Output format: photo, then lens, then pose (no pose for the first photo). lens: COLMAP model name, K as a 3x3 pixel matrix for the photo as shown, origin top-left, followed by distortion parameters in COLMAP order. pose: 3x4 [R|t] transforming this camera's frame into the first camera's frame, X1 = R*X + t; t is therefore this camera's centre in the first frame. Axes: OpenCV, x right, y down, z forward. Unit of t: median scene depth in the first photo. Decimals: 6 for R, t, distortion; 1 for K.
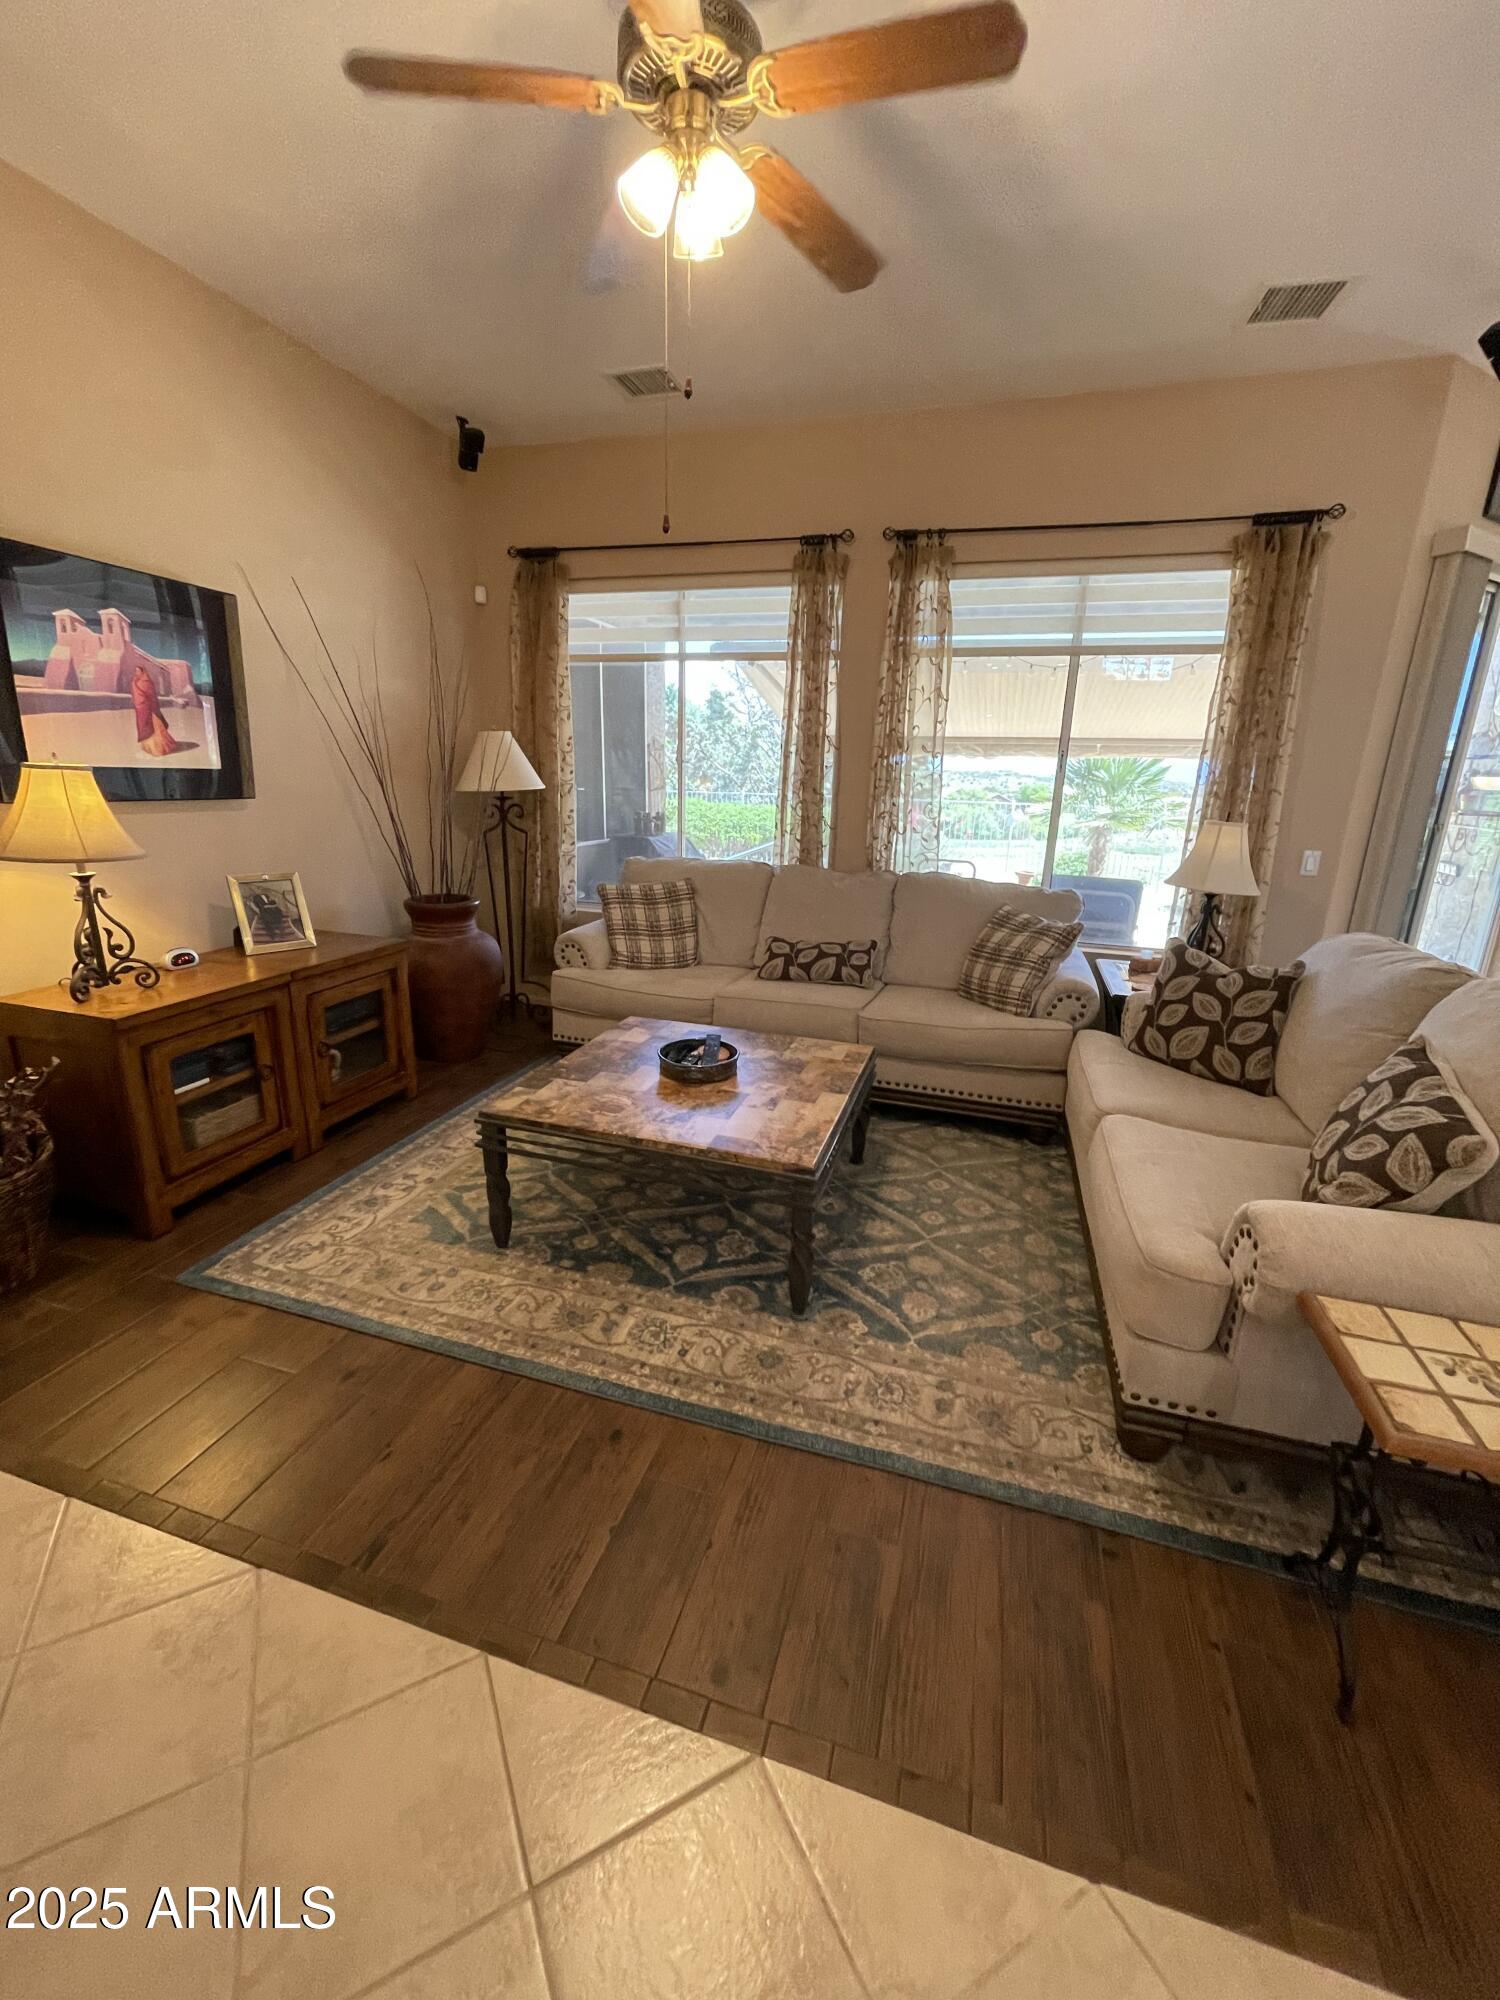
lens RADIAL K [[802.8, 0, 758.9], [0, 802.8, 1000.9], [0, 0, 1]] dist [-0.001600, -0.000282]
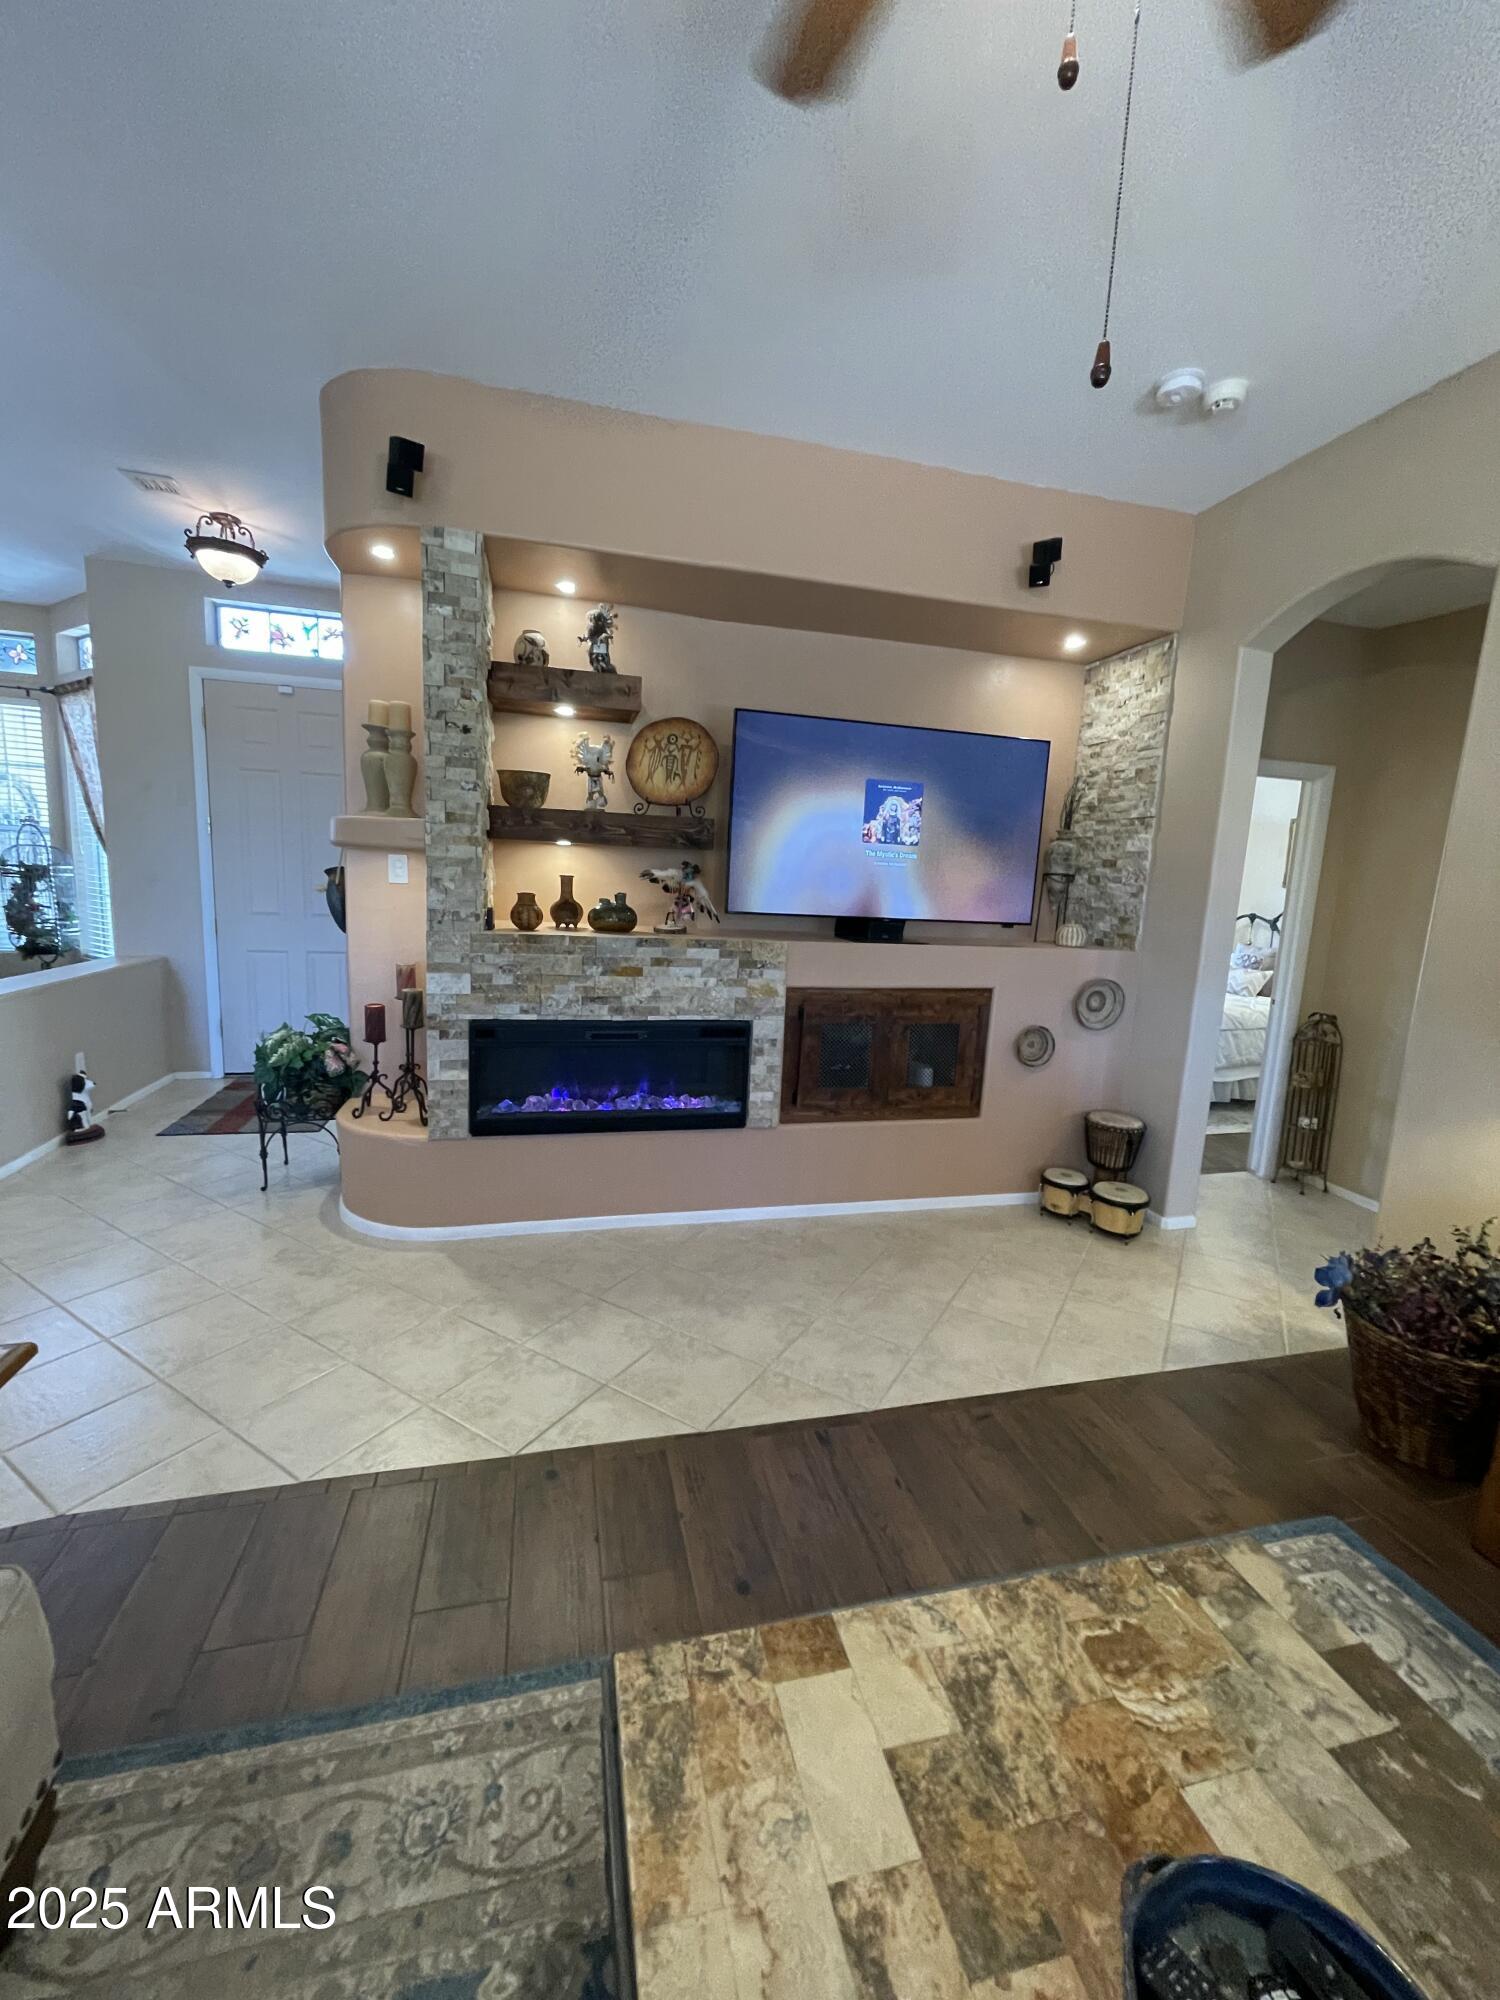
lens RADIAL K [[802.8, 0, 758.9], [0, 802.8, 1000.9], [0, 0, 1]] dist [-0.001600, -0.000282]
pose [[-0.854719, 0.011351, -0.518967, 0.238667], [-0.211024, 0.905823, 0.367360, -0.354239], [0.474263, 0.423504, -0.771828, 1.224711]]
